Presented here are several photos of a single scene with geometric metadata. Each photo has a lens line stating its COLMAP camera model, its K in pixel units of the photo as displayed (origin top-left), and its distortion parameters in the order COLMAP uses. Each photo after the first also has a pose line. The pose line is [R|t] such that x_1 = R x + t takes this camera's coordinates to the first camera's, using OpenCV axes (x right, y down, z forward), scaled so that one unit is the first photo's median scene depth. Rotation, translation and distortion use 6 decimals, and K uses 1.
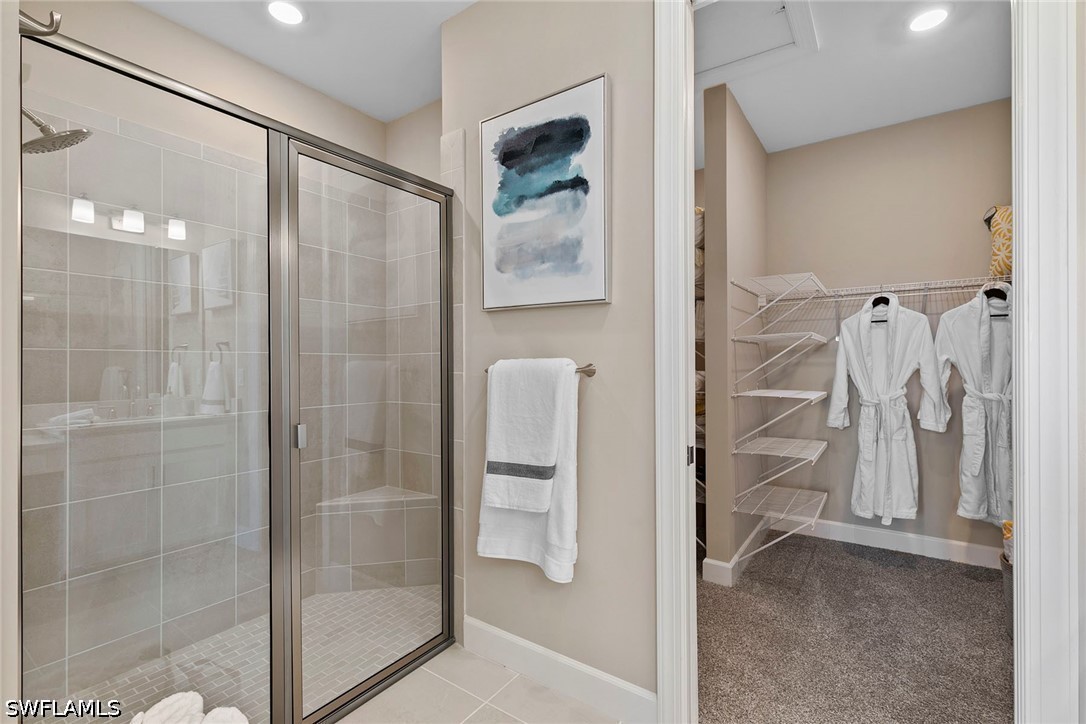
lens RADIAL K [[480.9, 0, 543.0], [0, 480.9, 362.0], [0, 0, 1]] dist [0.001302, -0.000155]
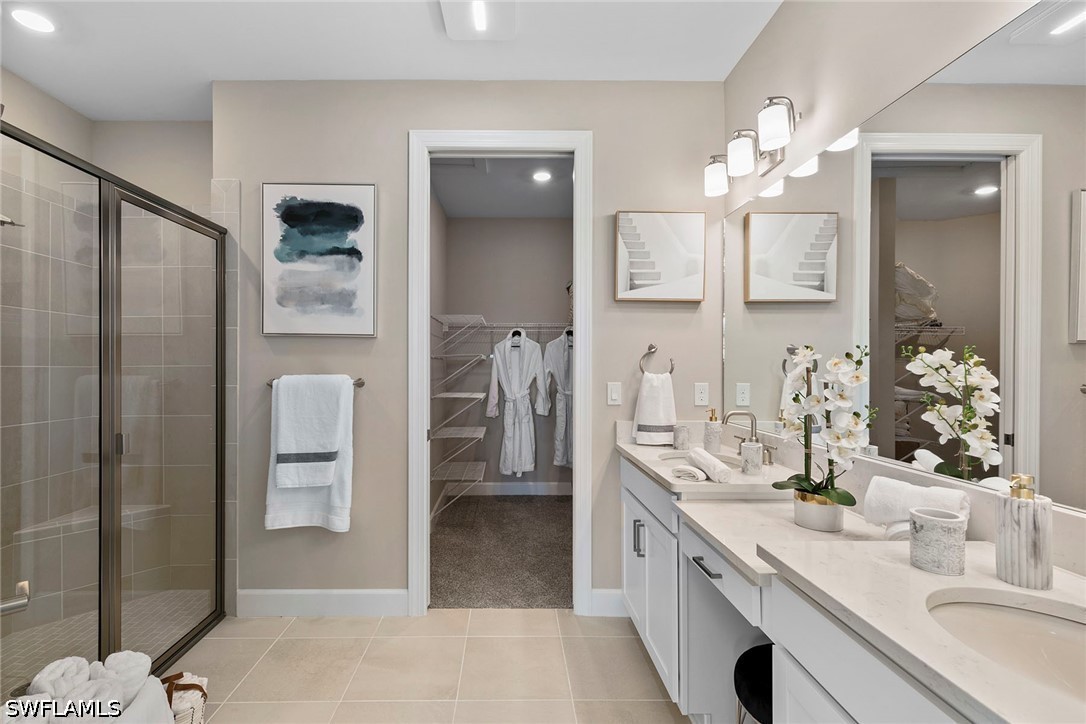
lens RADIAL K [[499.8, 0, 513.0], [0, 499.8, 366.2], [0, 0, 1]] dist [-0.000310, -0.000037]
pose [[0.808187, 0.004240, 0.588910, -0.339284], [-0.005278, 0.999986, 0.000044, -0.028803], [-0.588902, -0.003144, 0.808198, -0.391978]]
